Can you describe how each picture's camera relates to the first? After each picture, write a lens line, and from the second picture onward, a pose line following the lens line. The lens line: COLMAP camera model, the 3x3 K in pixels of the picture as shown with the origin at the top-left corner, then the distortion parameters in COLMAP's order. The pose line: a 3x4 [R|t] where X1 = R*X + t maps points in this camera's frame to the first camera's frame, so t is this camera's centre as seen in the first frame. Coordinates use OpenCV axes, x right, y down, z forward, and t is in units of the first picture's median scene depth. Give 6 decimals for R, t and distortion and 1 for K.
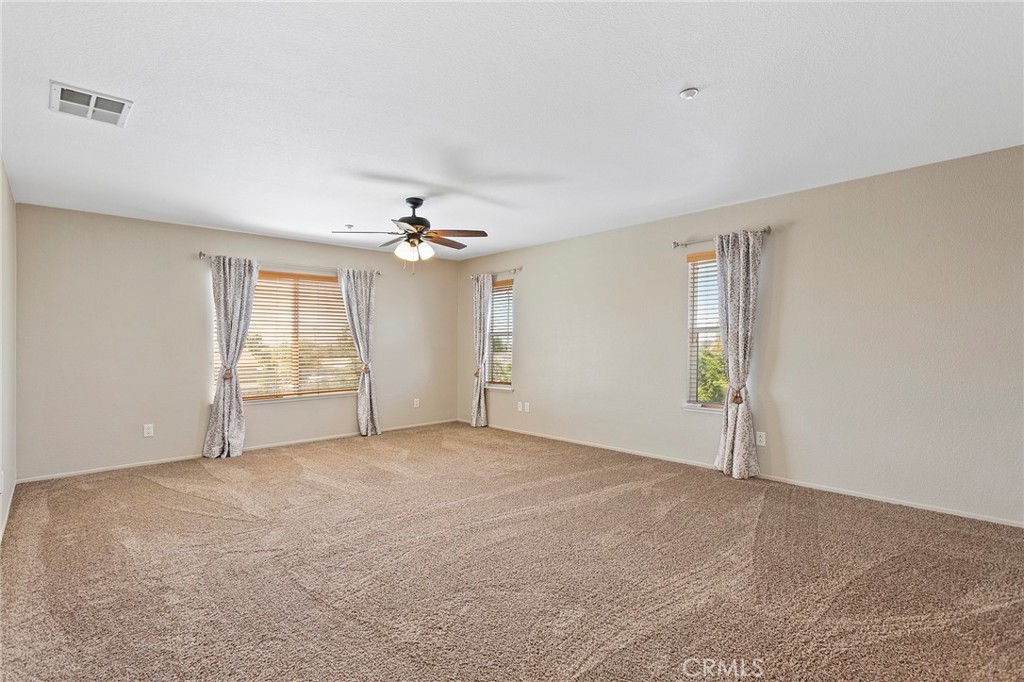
lens RADIAL K [[483.8, 0, 514.2], [0, 483.8, 348.7], [0, 0, 1]] dist [0.002552, 0.000700]
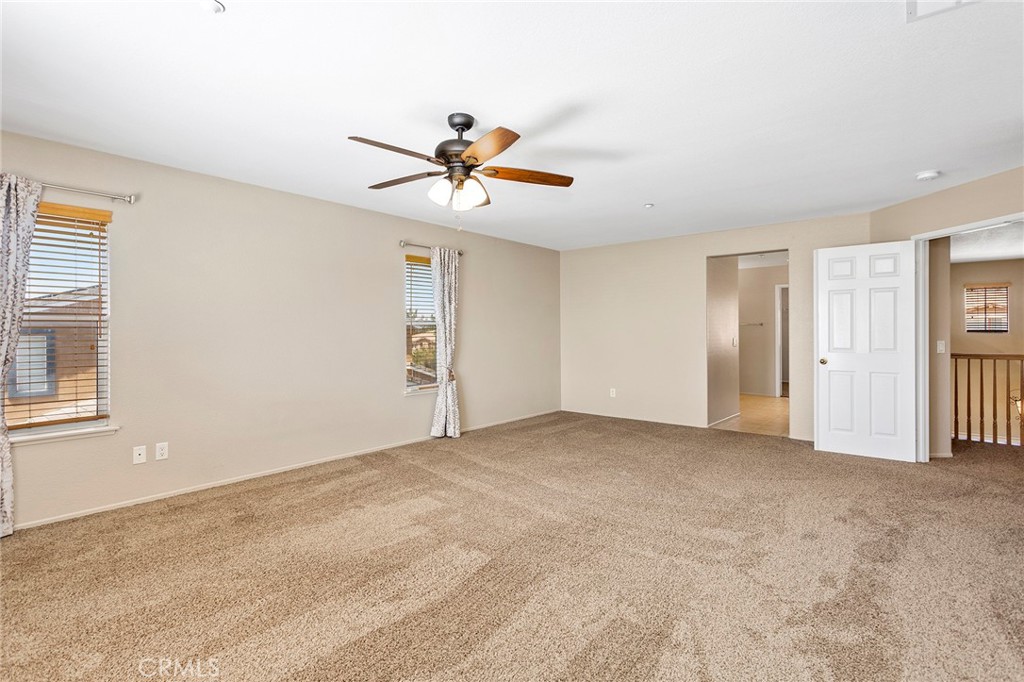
lens RADIAL K [[502.0, 0, 509.1], [0, 502.0, 328.5], [0, 0, 1]] dist [0.005486, 0.000745]
pose [[-0.112204, 0.016914, 0.993541, -0.860562], [0.029076, 0.999483, -0.013731, -0.000364], [-0.993260, 0.027347, -0.112638, 0.954976]]
